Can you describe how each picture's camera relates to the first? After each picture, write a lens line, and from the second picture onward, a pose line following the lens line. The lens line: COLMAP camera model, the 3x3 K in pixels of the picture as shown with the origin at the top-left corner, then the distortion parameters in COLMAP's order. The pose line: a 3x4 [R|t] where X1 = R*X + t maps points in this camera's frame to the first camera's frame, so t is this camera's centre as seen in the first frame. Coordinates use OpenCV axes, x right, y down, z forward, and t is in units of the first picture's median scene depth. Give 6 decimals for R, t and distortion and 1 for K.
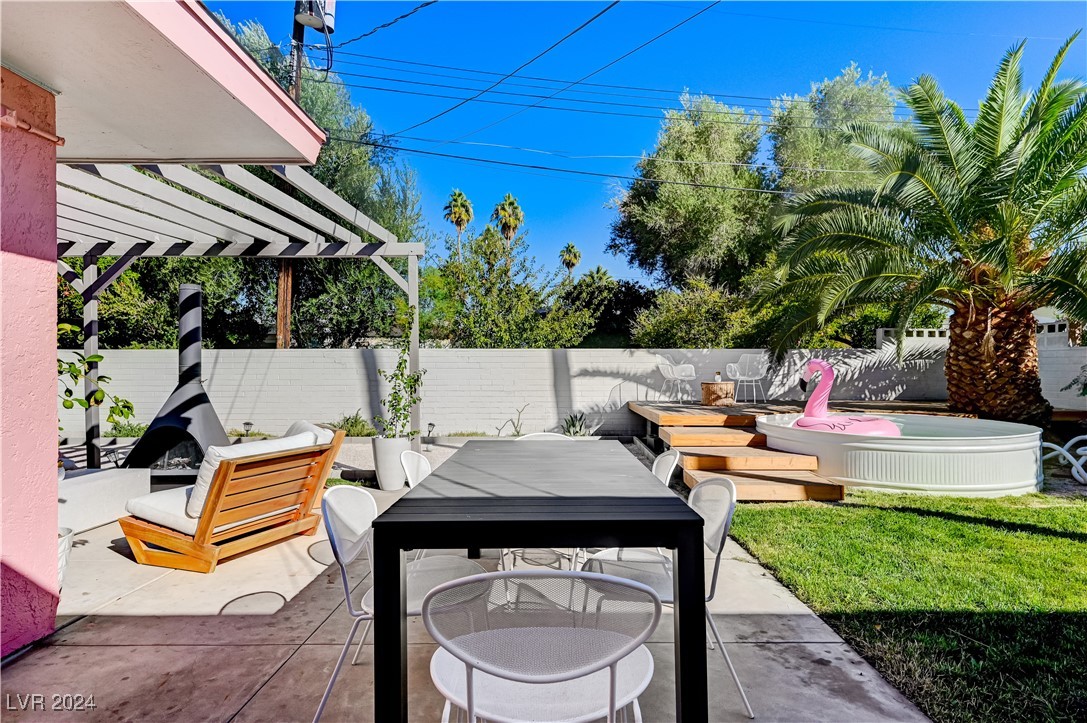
lens RADIAL K [[602.9, 0, 543.5], [0, 602.9, 361.5], [0, 0, 1]] dist [0.030535, 0.000086]
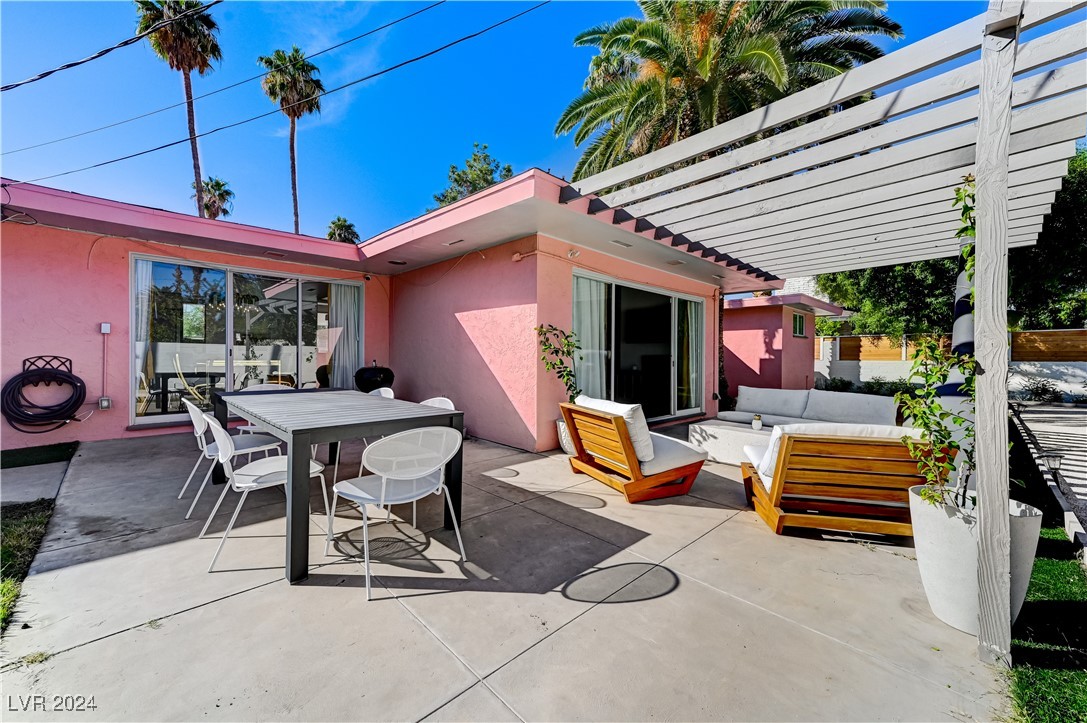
lens RADIAL K [[423.3, 0, 543.5], [0, 423.3, 361.5], [0, 0, 1]] dist [0.023731, 0.000541]
pose [[-0.705135, 0.003081, -0.709067, 0.173176], [-0.007466, 0.999903, 0.011769, 0.024744], [0.709034, 0.013593, -0.705043, 1.004026]]
